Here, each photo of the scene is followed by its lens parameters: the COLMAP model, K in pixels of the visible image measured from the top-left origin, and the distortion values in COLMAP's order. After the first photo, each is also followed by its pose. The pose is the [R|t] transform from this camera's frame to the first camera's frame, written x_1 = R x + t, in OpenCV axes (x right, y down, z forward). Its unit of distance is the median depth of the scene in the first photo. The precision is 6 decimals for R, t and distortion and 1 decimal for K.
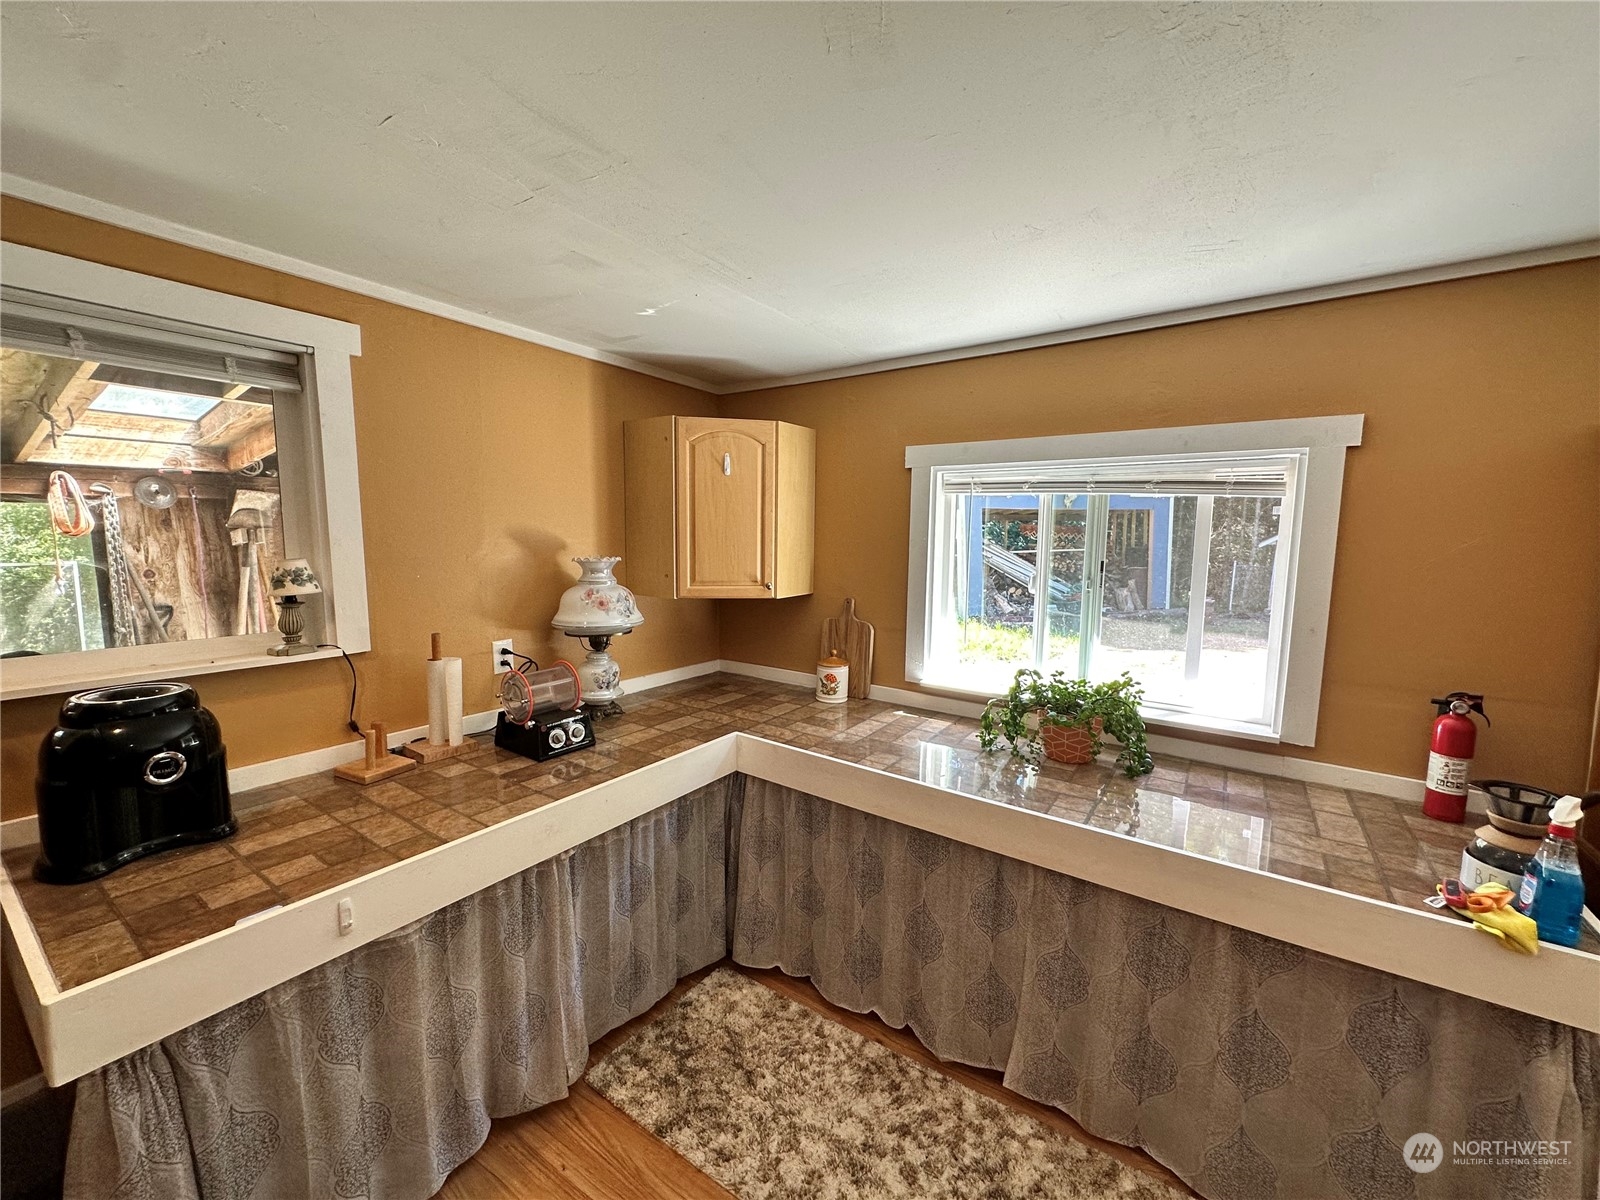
lens RADIAL K [[637.2, 0, 802.0], [0, 637.2, 601.6], [0, 0, 1]] dist [-0.001336, 0.000468]
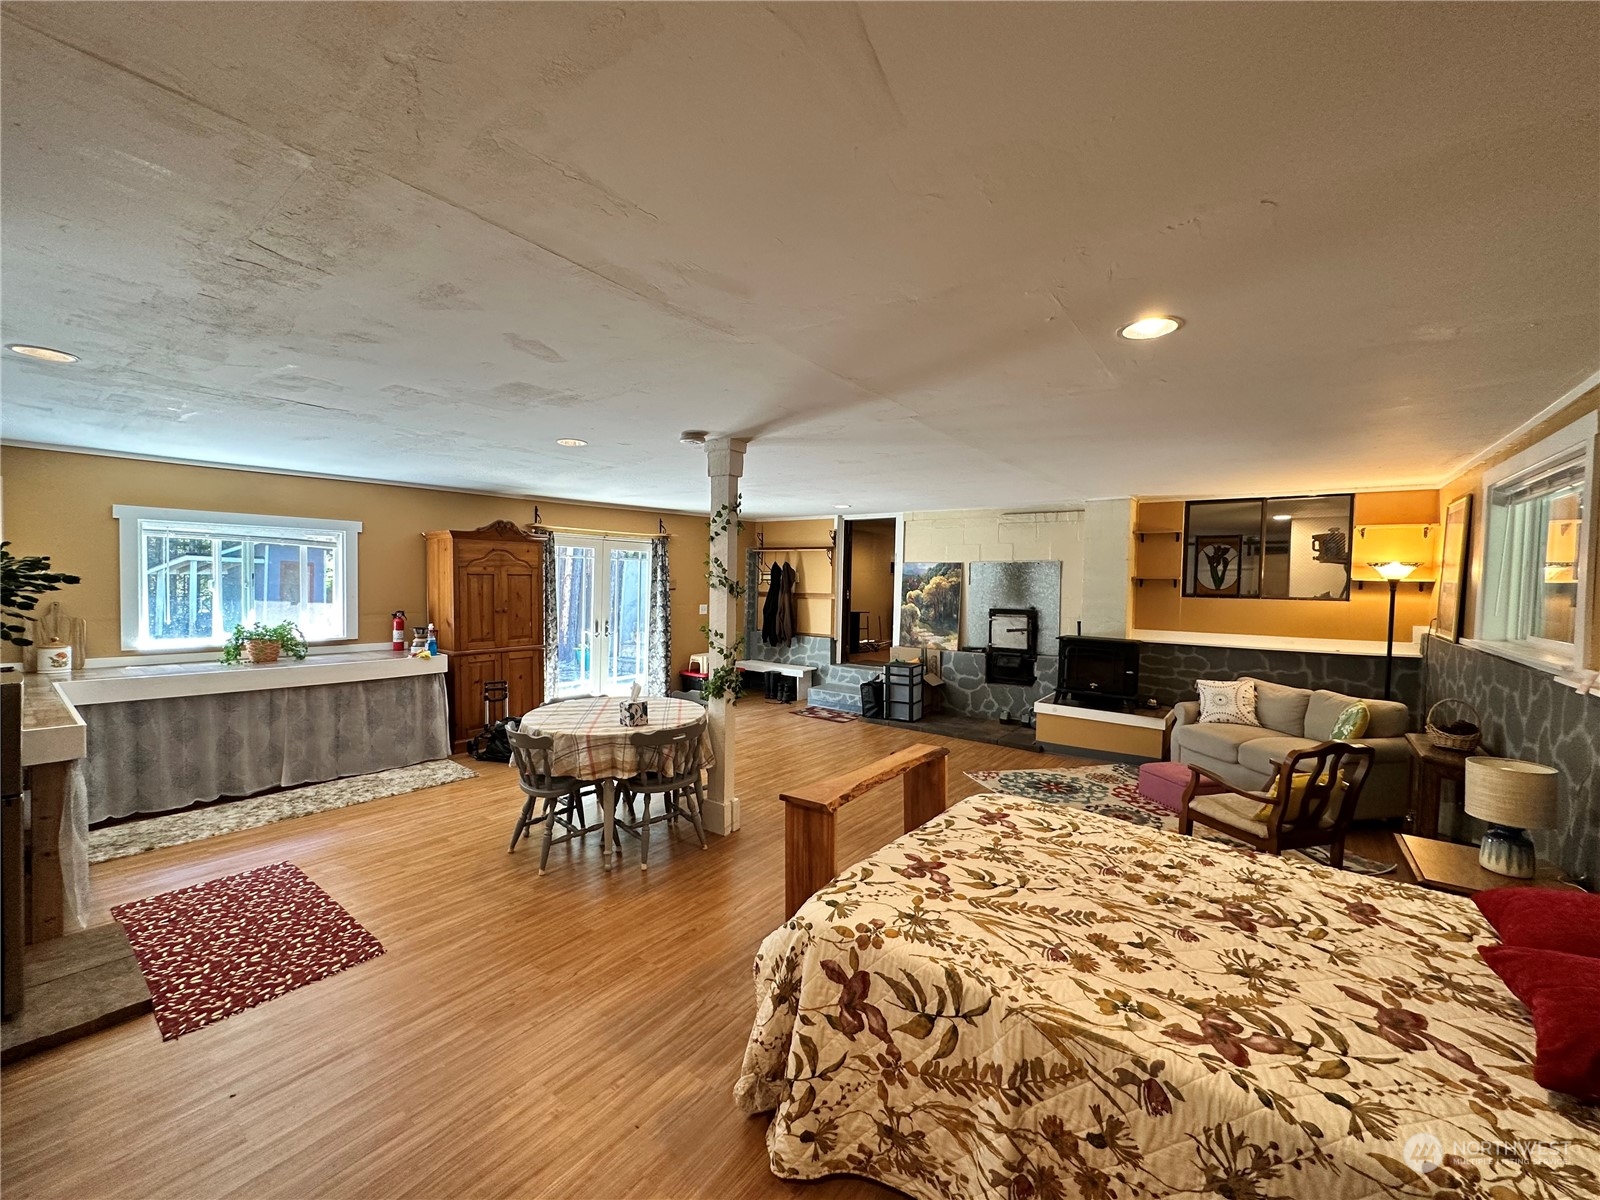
lens RADIAL K [[637.2, 0, 802.0], [0, 637.2, 601.6], [0, 0, 1]] dist [-0.001336, 0.000468]
pose [[0.067534, -0.045206, 0.996692, -1.914516], [0.096531, 0.994582, 0.038570, 0.156000], [-0.993036, 0.093607, 0.071532, -1.192261]]
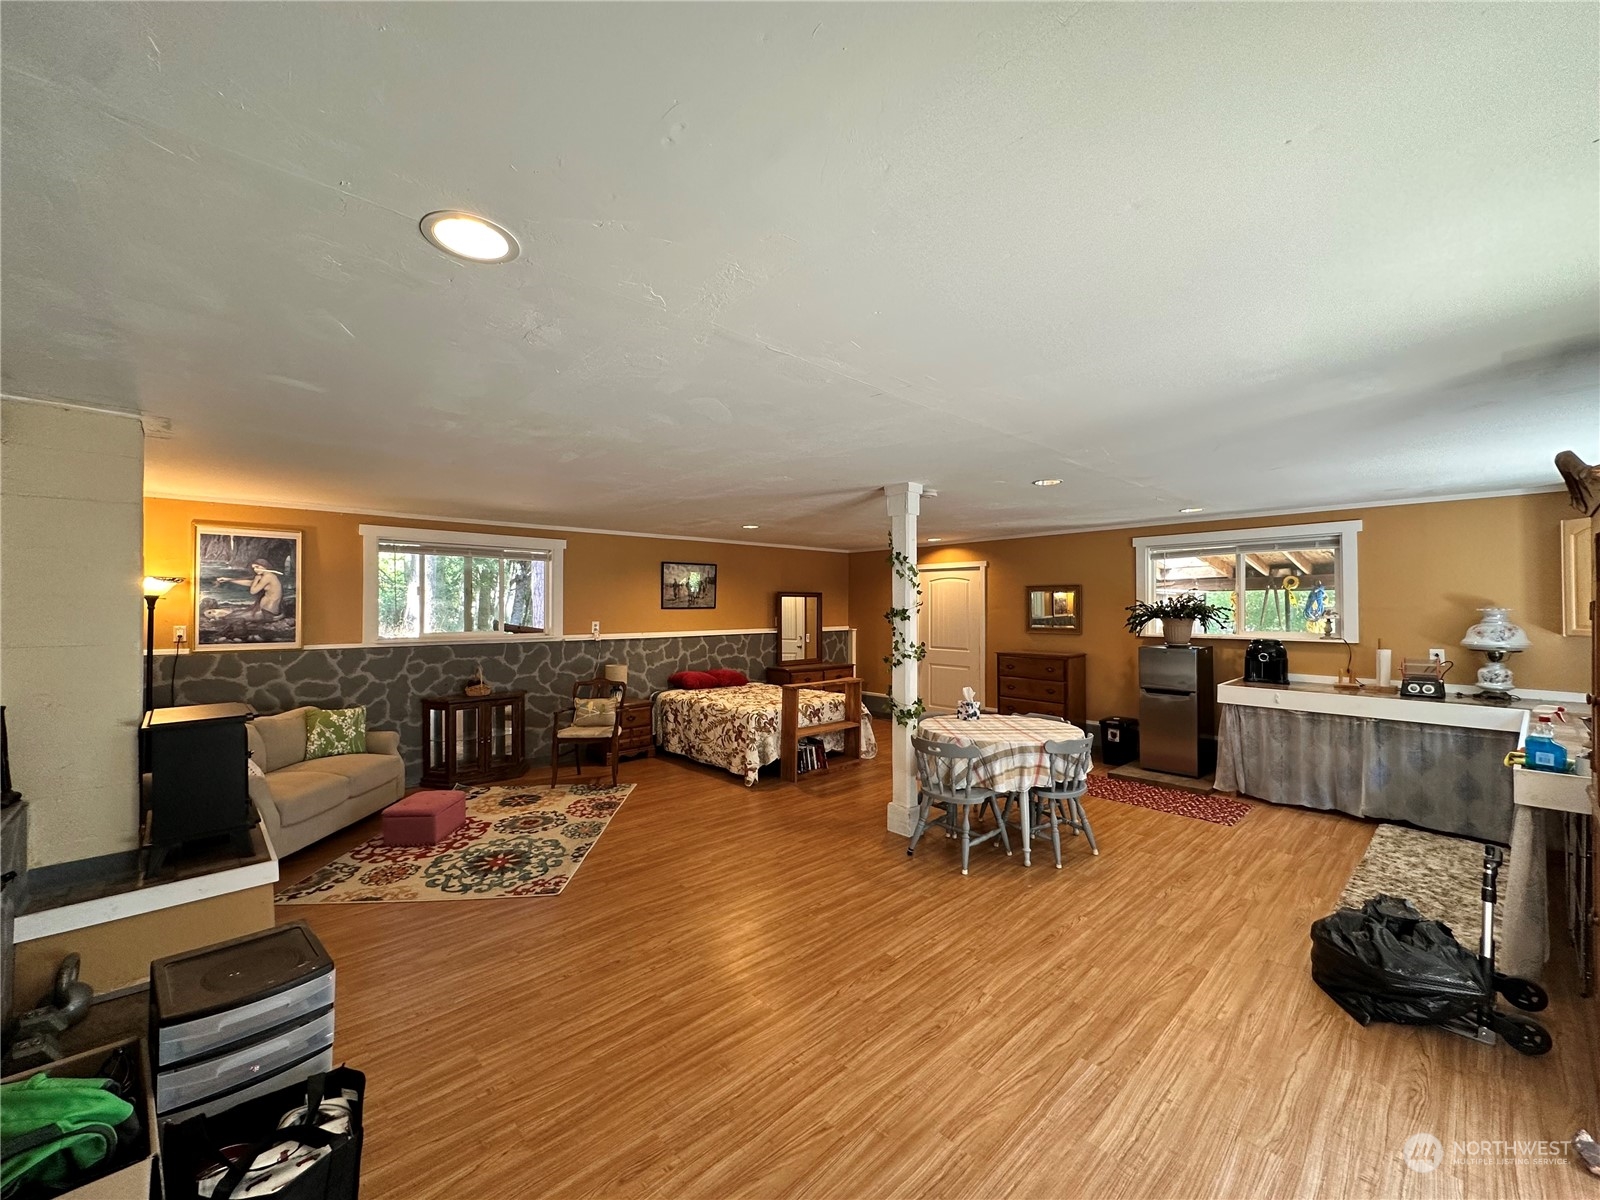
lens RADIAL K [[637.2, 0, 802.0], [0, 637.2, 601.6], [0, 0, 1]] dist [-0.001336, 0.000468]
pose [[-0.238373, -0.019875, -0.970970, 2.505875], [-0.109593, 0.993955, 0.006560, 0.148982], [0.964970, 0.107975, -0.239110, -0.600794]]
